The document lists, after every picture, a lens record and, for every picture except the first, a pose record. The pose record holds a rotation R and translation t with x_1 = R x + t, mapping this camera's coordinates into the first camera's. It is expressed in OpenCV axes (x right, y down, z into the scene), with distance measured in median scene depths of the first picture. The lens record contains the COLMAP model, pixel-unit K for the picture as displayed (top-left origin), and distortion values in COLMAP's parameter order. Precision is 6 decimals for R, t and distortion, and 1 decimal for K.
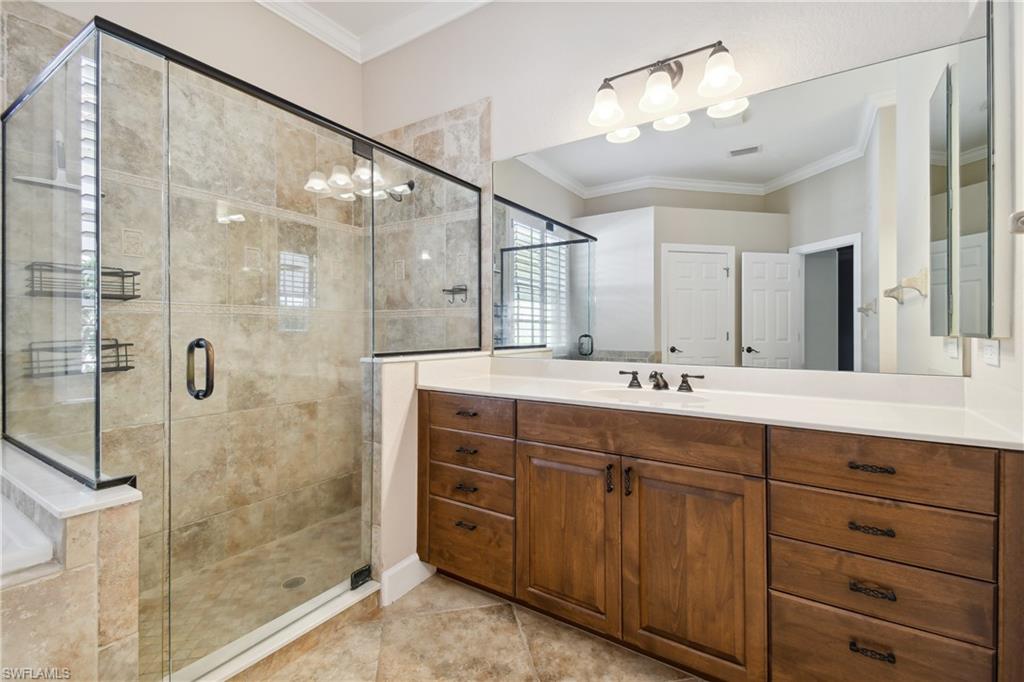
lens RADIAL K [[449.8, 0, 510.5], [0, 449.8, 332.2], [0, 0, 1]] dist [0.050126, -0.025980]
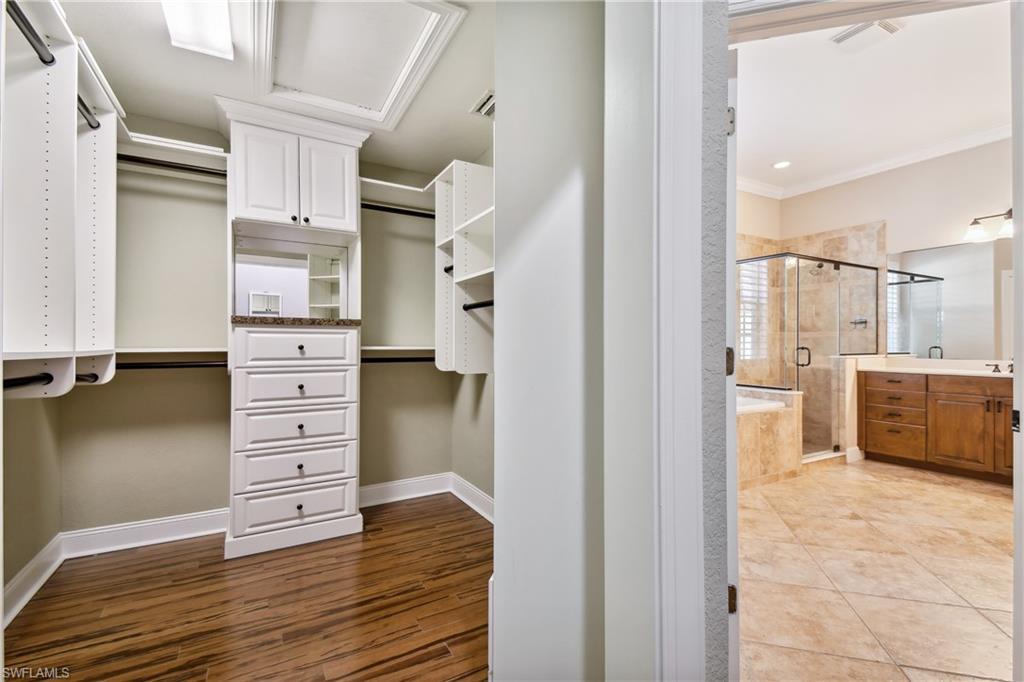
lens RADIAL K [[450.3, 0, 515.3], [0, 450.3, 342.0], [0, 0, 1]] dist [0.050932, -0.026509]
pose [[0.891022, -0.002611, -0.453953, -0.712661], [-0.000110, 0.999982, -0.005967, 0.001176], [0.453960, 0.005367, 0.891006, -1.826742]]
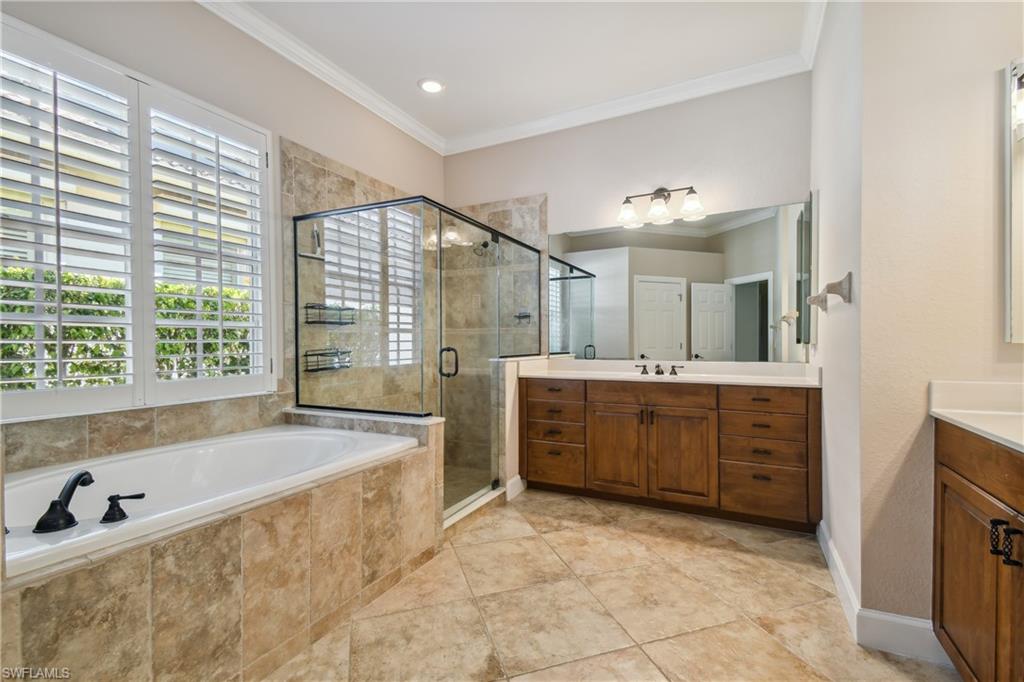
lens RADIAL K [[448.7, 0, 514.3], [0, 448.7, 347.7], [0, 0, 1]] dist [0.055636, -0.031123]
pose [[0.993283, -0.007487, 0.115466, -0.441758], [0.006519, 0.999940, 0.008760, 0.000917], [-0.115525, -0.007948, 0.993273, -0.699266]]
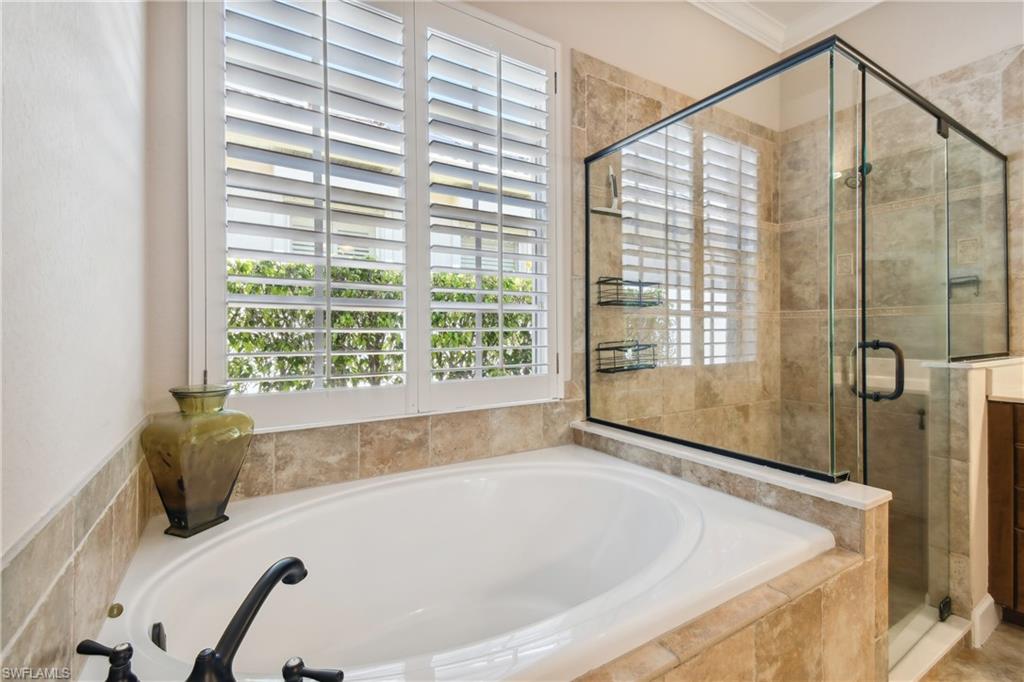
lens RADIAL K [[449.2, 0, 513.7], [0, 449.2, 329.6], [0, 0, 1]] dist [0.050202, -0.025941]
pose [[0.904865, -0.008960, -0.425604, -0.688611], [0.004758, 0.999929, -0.010933, -0.001636], [0.425672, 0.007868, 0.904843, -0.165378]]
